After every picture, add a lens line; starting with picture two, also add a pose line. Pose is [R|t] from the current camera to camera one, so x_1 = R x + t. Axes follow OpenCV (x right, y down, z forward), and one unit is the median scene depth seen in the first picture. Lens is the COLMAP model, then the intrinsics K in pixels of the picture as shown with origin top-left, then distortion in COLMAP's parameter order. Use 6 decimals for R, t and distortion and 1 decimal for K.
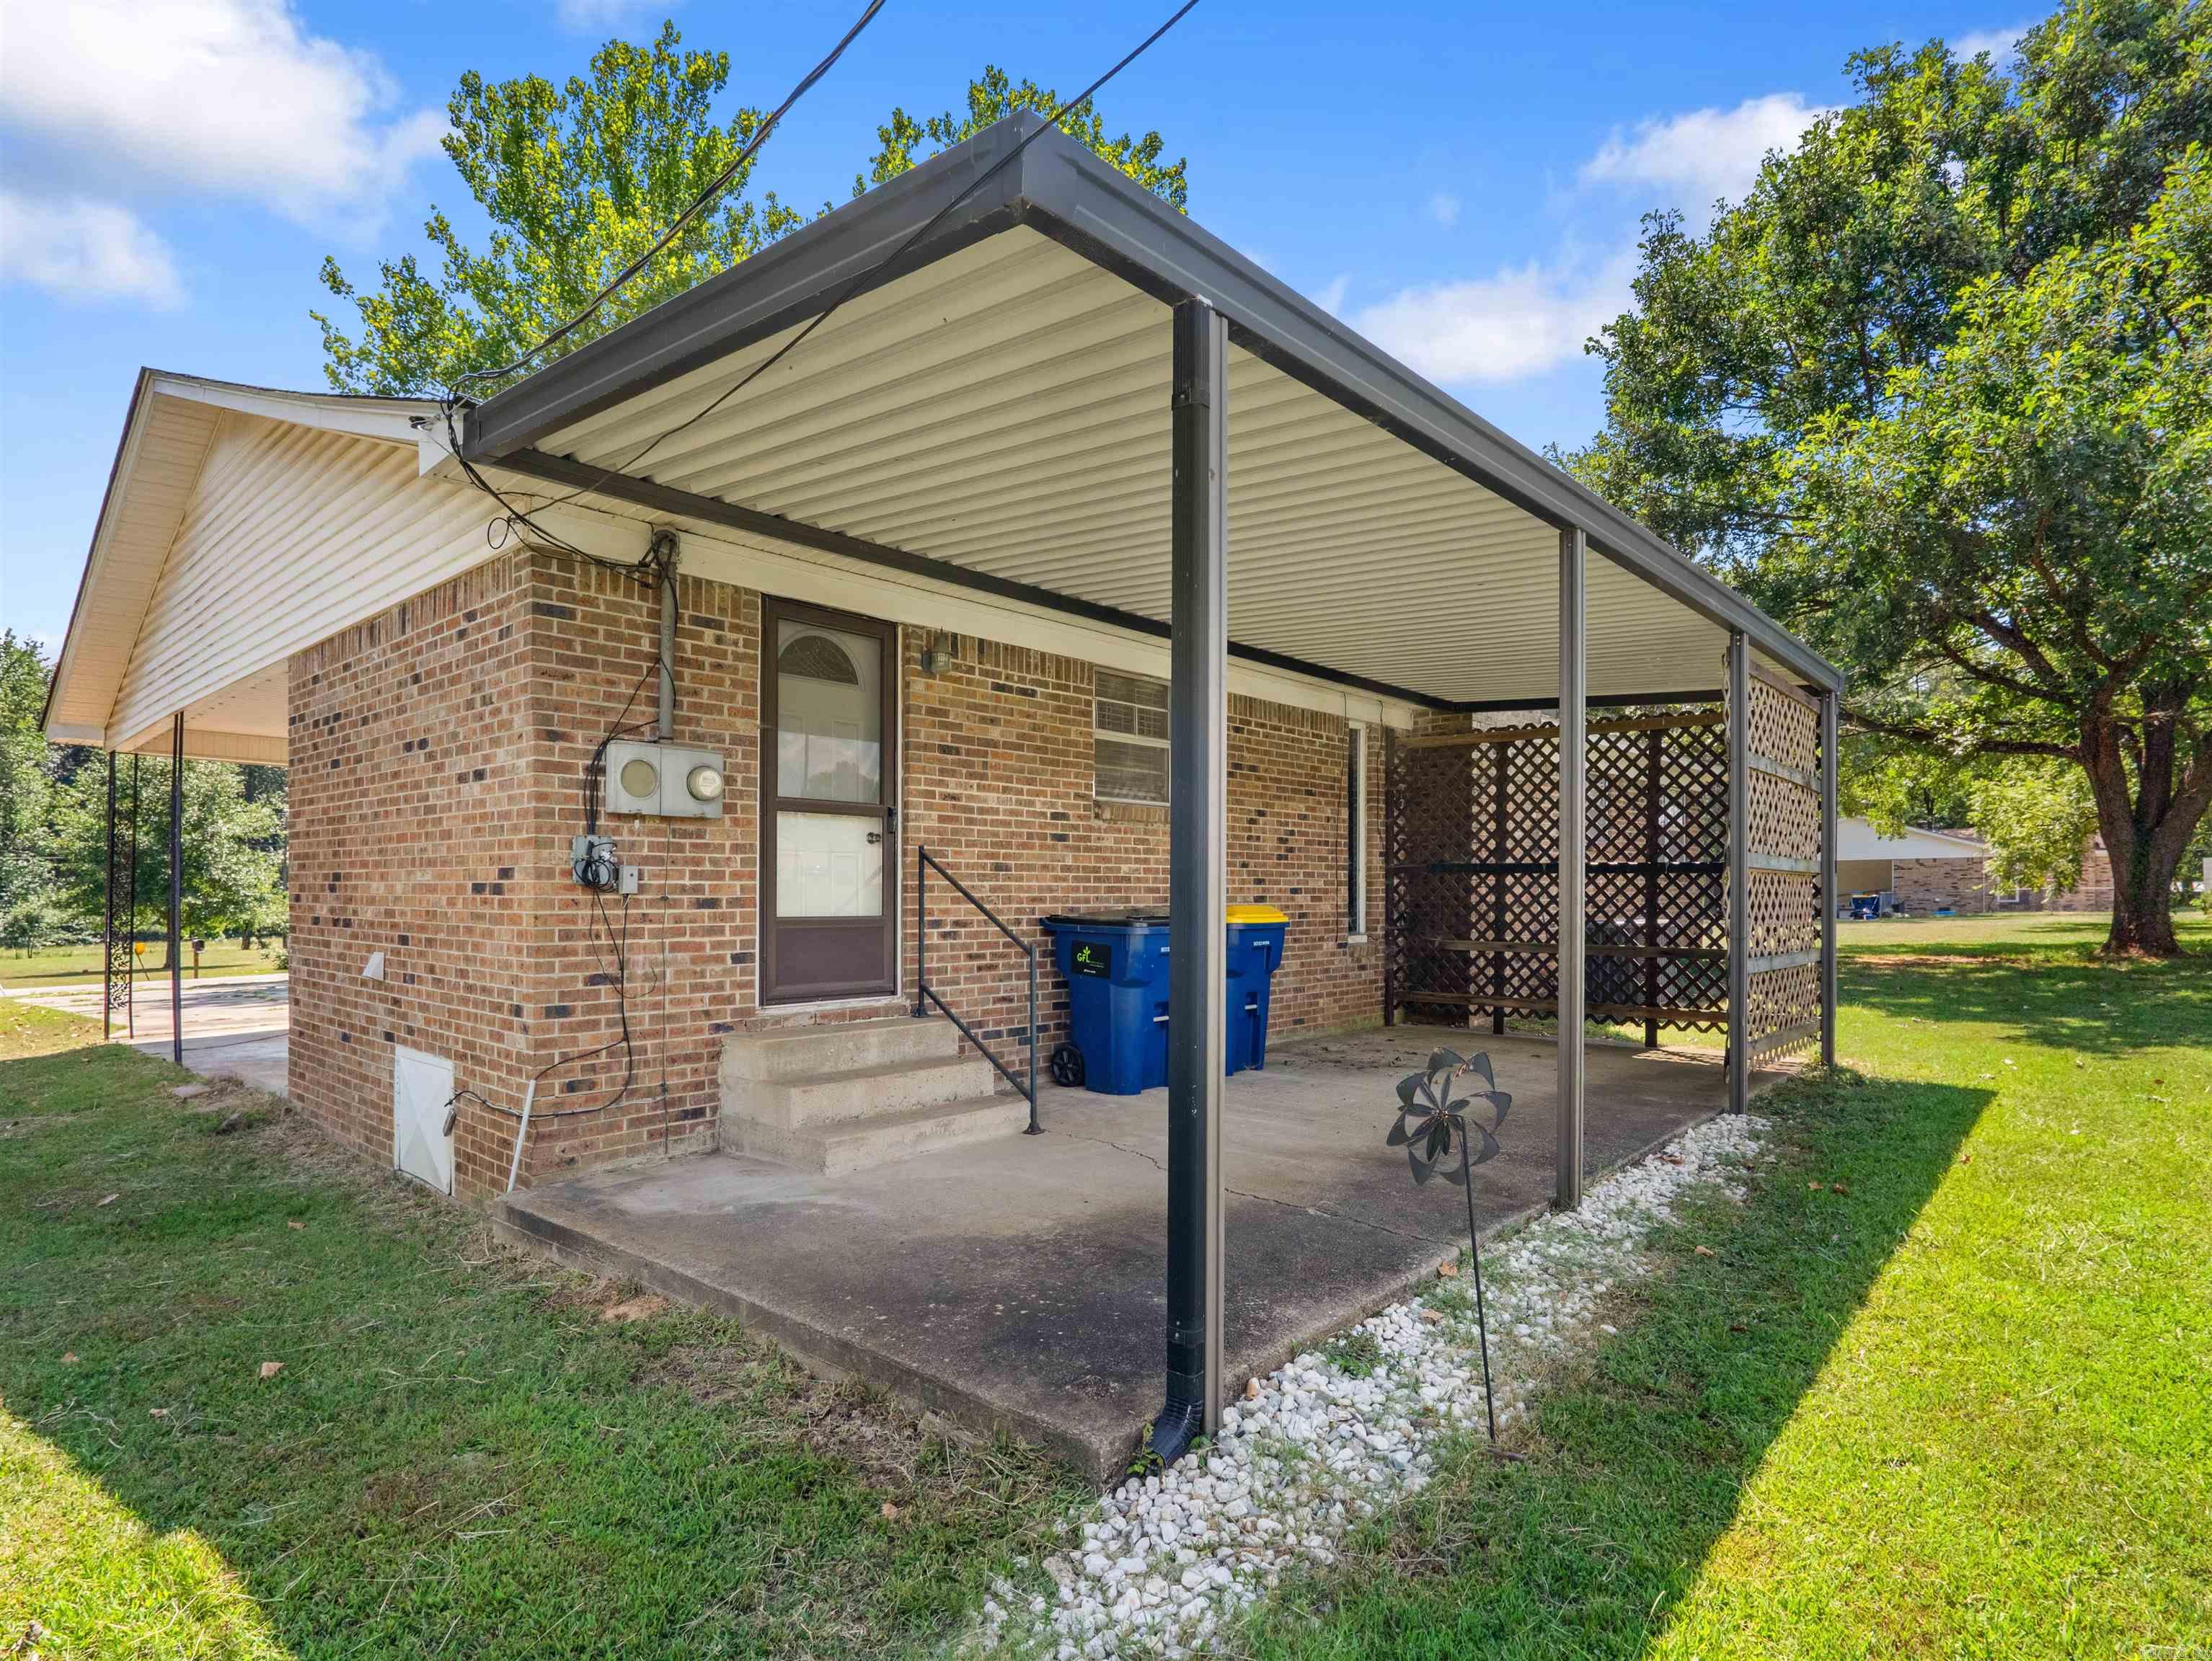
lens RADIAL K [[1156.0, 0, 1099.8], [0, 1156.0, 833.0], [0, 0, 1]] dist [-0.009536, 0.002004]
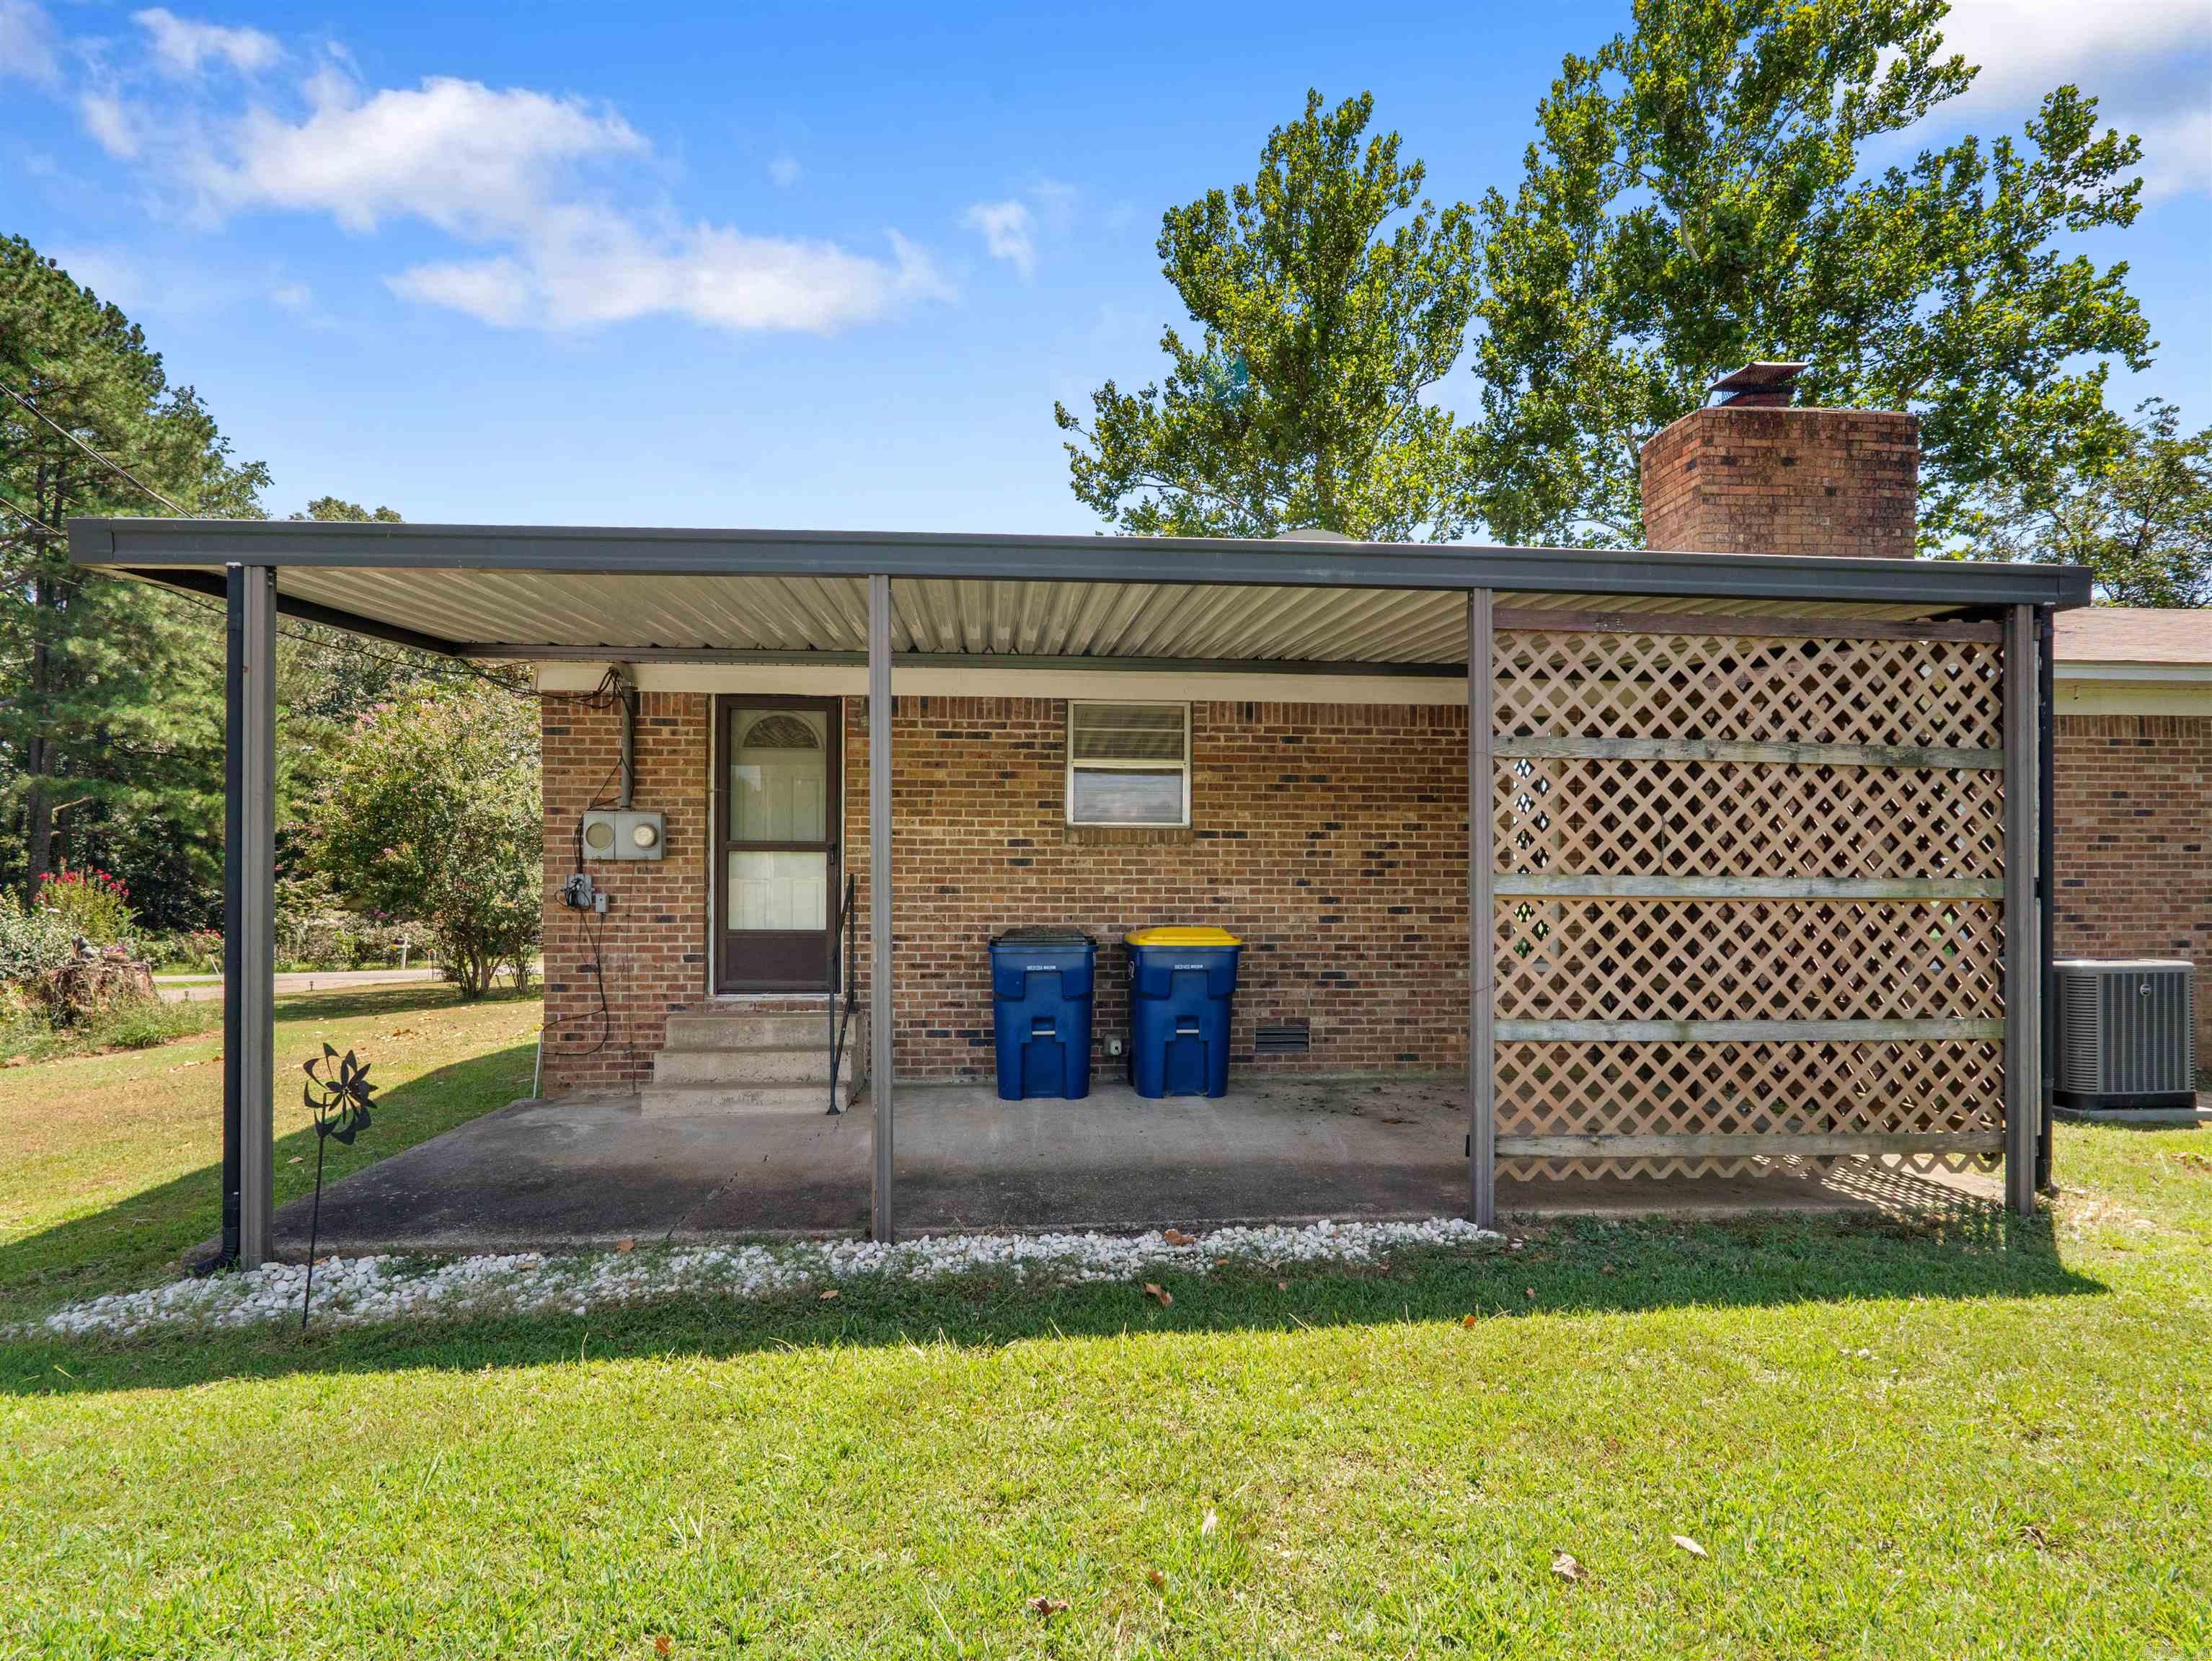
lens RADIAL K [[1156.0, 0, 1091.2], [0, 1156.0, 821.8], [0, 0, 1]] dist [-0.009536, 0.002004]
pose [[0.732233, -0.036107, -0.680097, 0.936881], [0.032189, 0.999312, -0.018398, -0.014809], [0.680293, -0.008420, 0.732892, 0.287469]]
